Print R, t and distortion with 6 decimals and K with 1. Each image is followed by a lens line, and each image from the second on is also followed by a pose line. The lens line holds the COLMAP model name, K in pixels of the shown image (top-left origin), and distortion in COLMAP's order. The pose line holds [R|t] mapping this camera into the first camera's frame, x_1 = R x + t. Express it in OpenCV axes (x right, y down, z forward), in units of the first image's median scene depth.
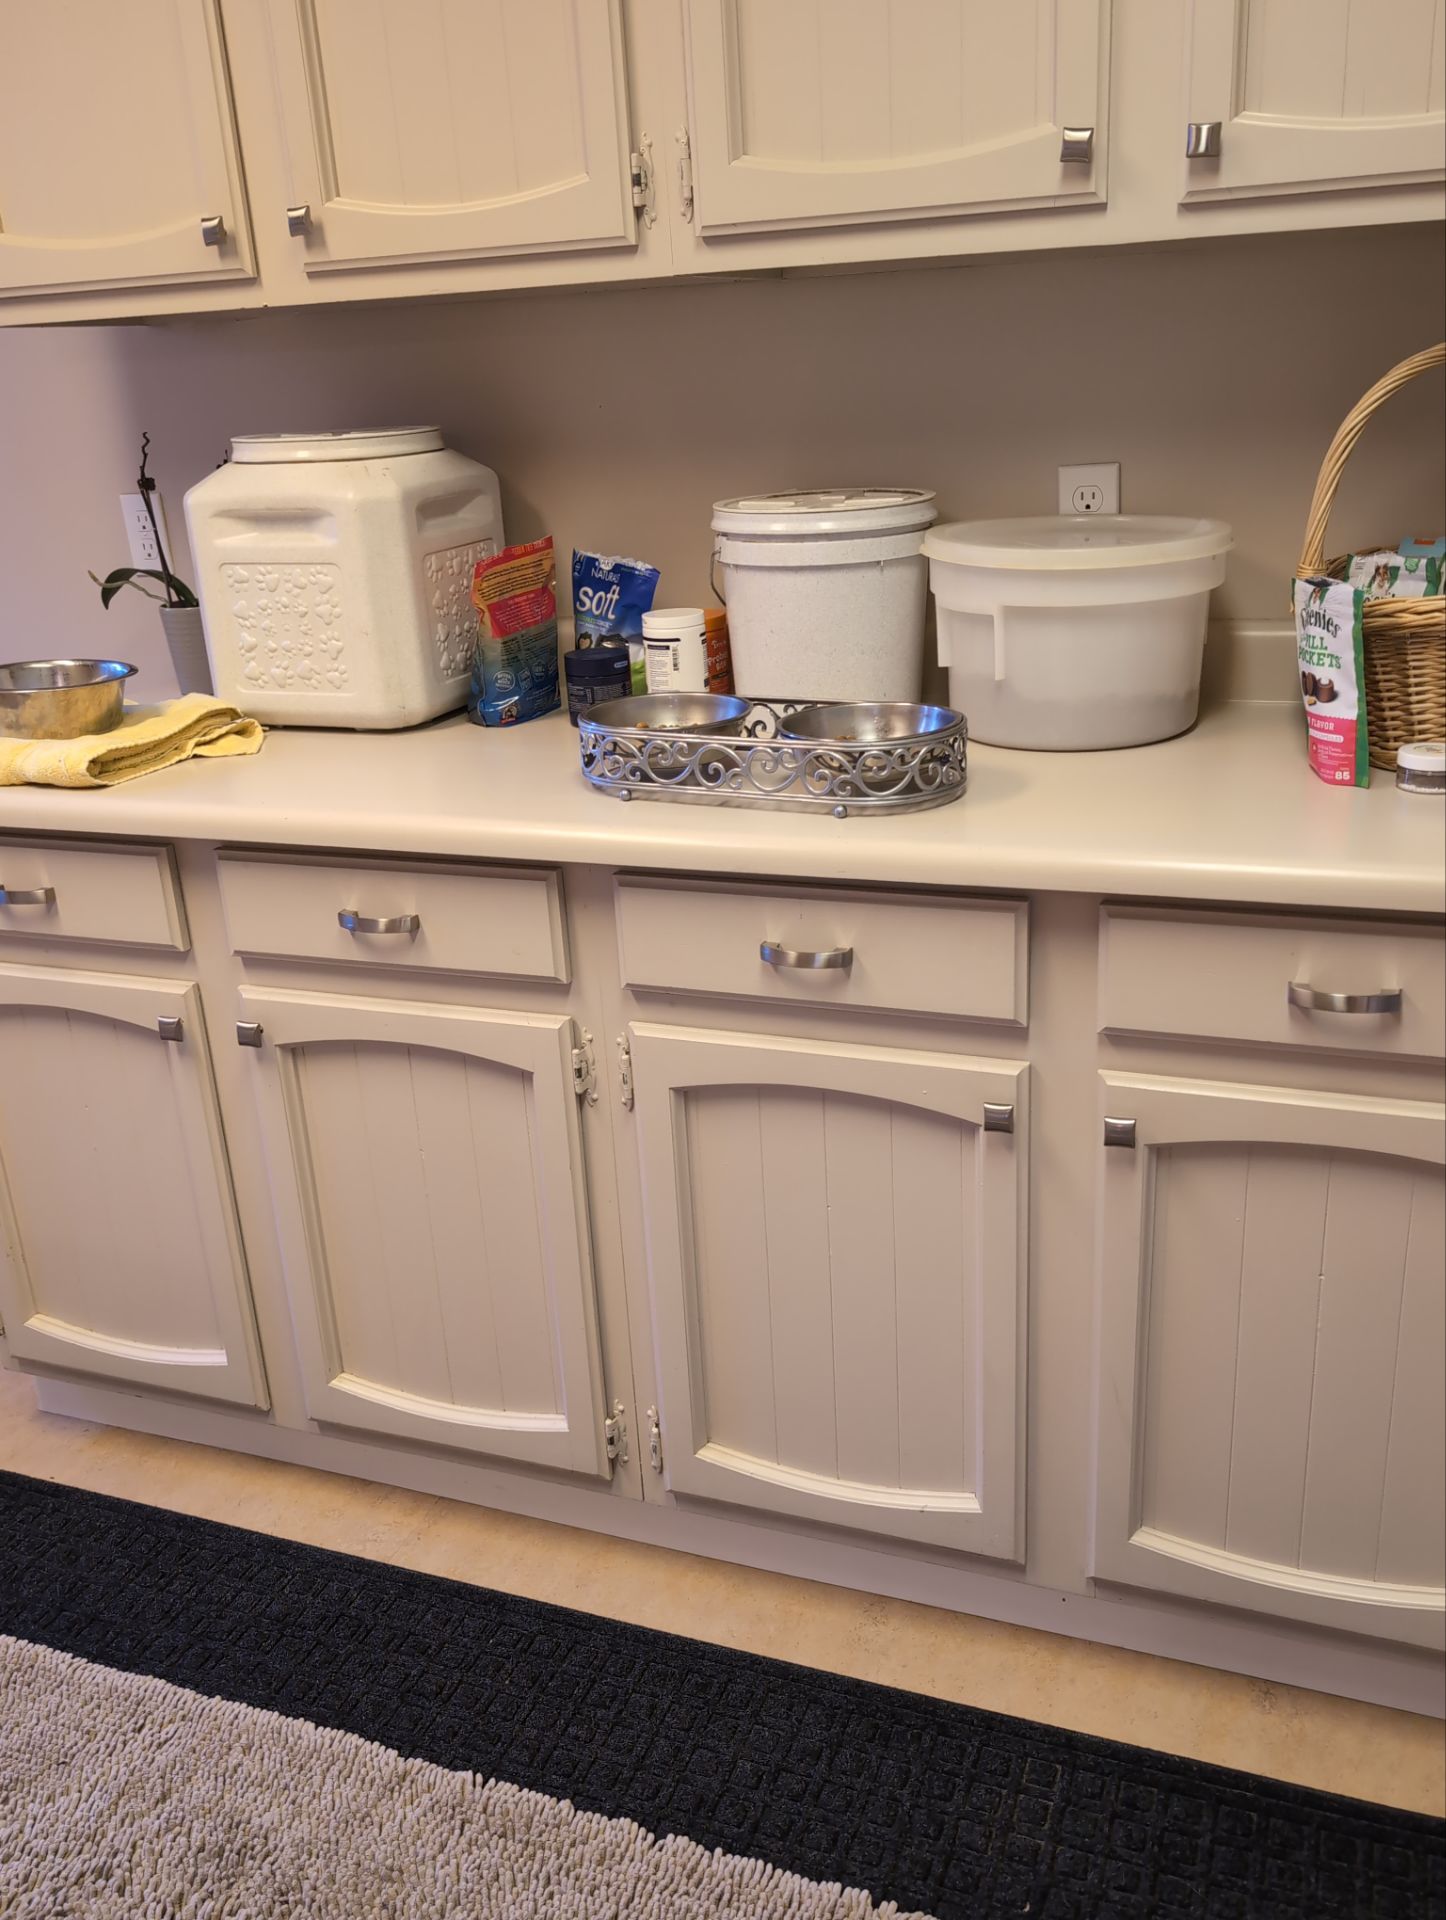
lens RADIAL K [[1624.5, 0, 718.5], [0, 1624.5, 964.0], [0, 0, 1]] dist [0.020112, -0.015688]
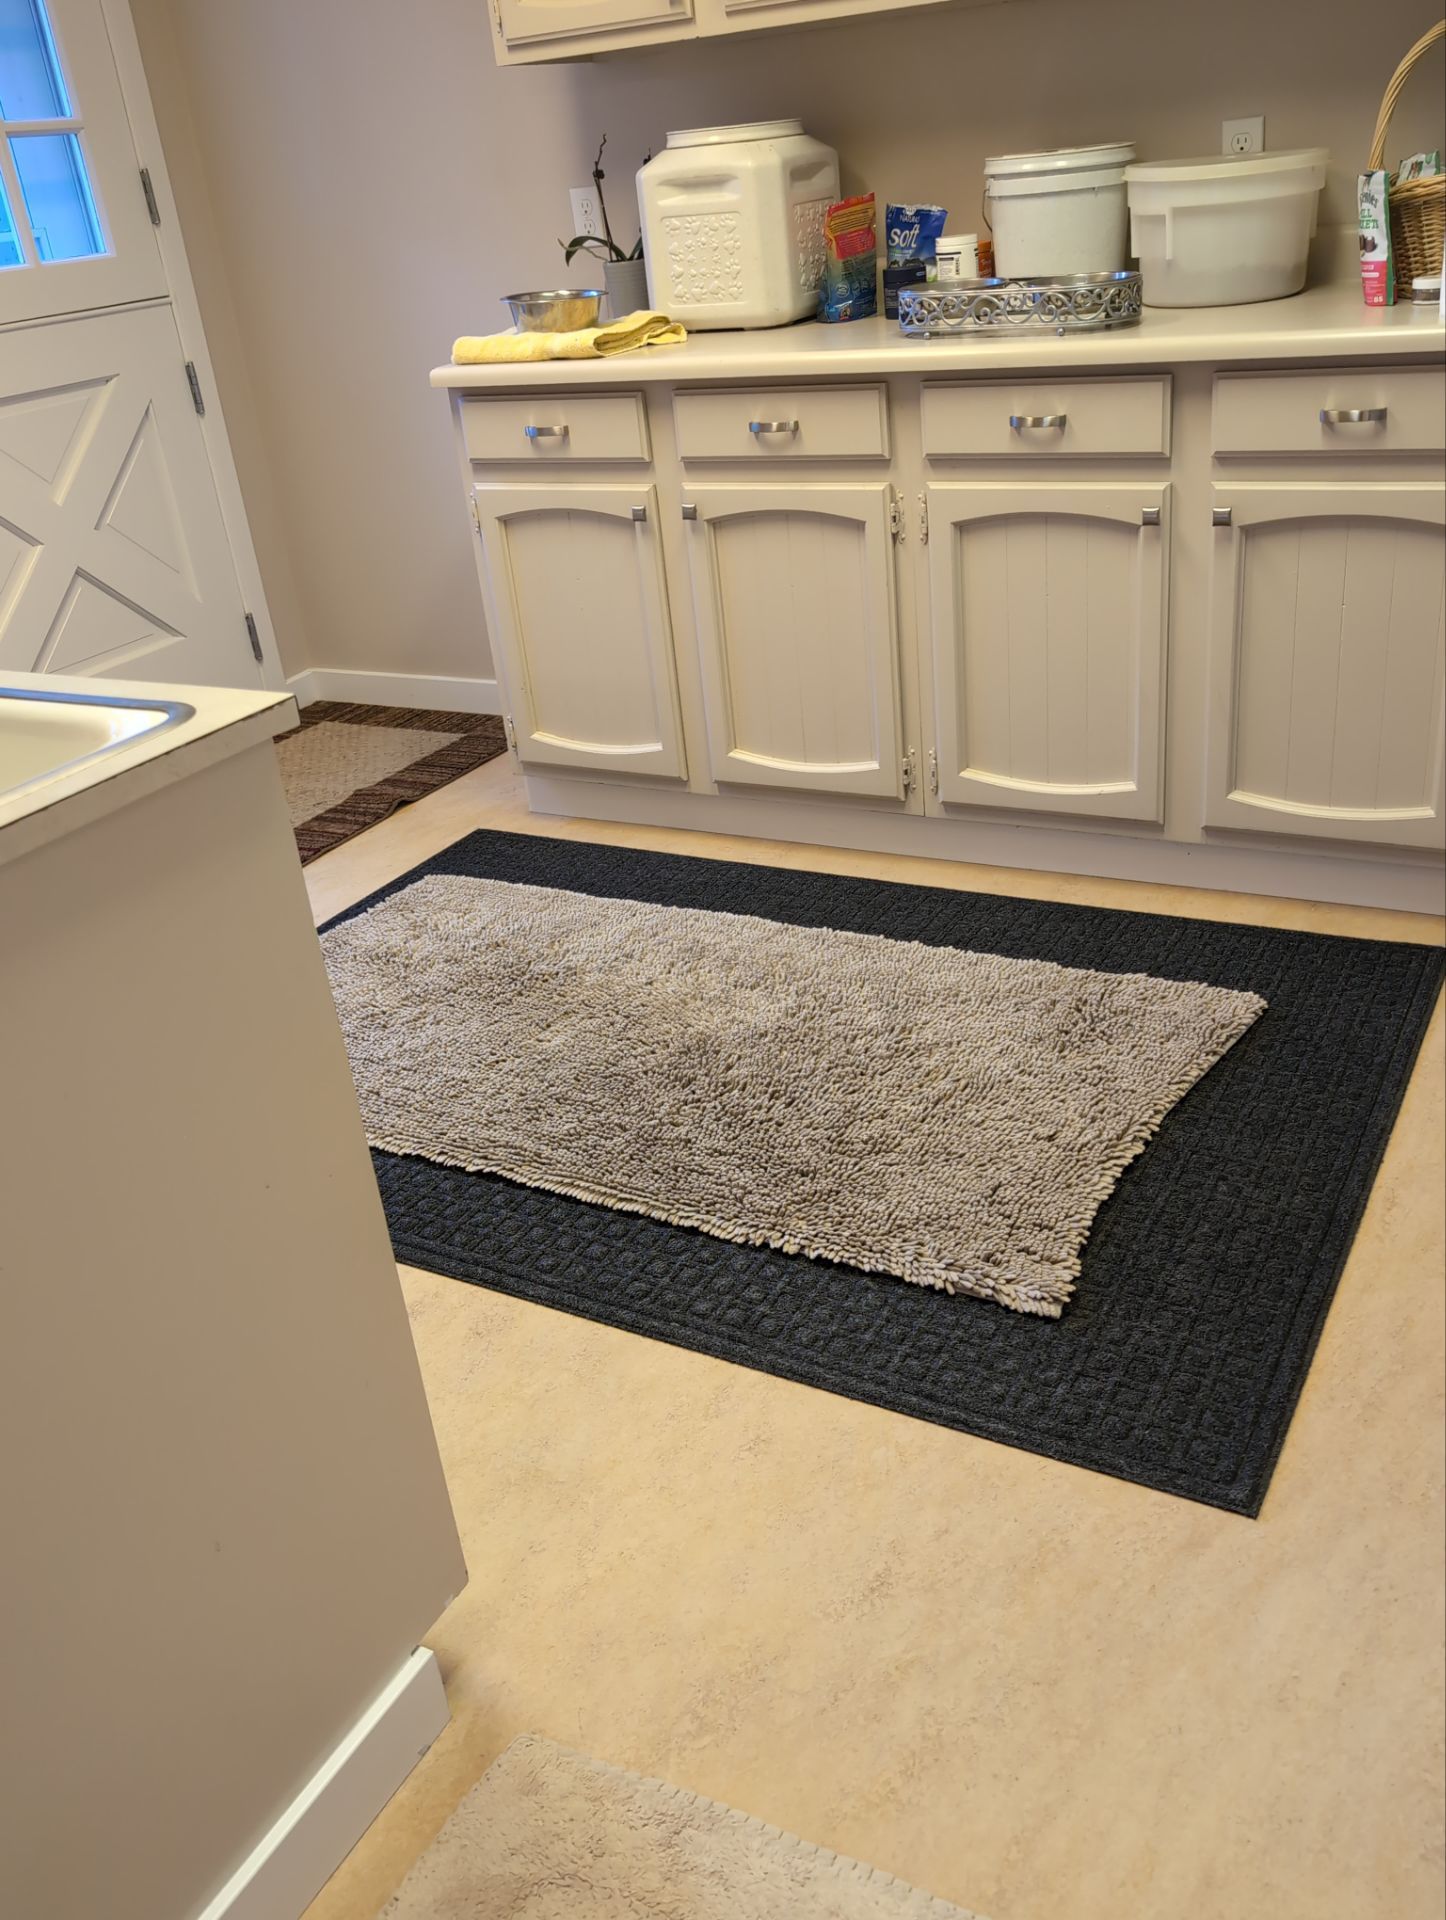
lens RADIAL K [[1624.5, 0, 718.5], [0, 1624.5, 964.0], [0, 0, 1]] dist [0.020112, -0.015688]
pose [[0.989521, 0.022711, -0.142594, -0.016135], [-0.005867, 0.993061, 0.117456, 0.298829], [0.144272, -0.115388, 0.982787, -0.645455]]
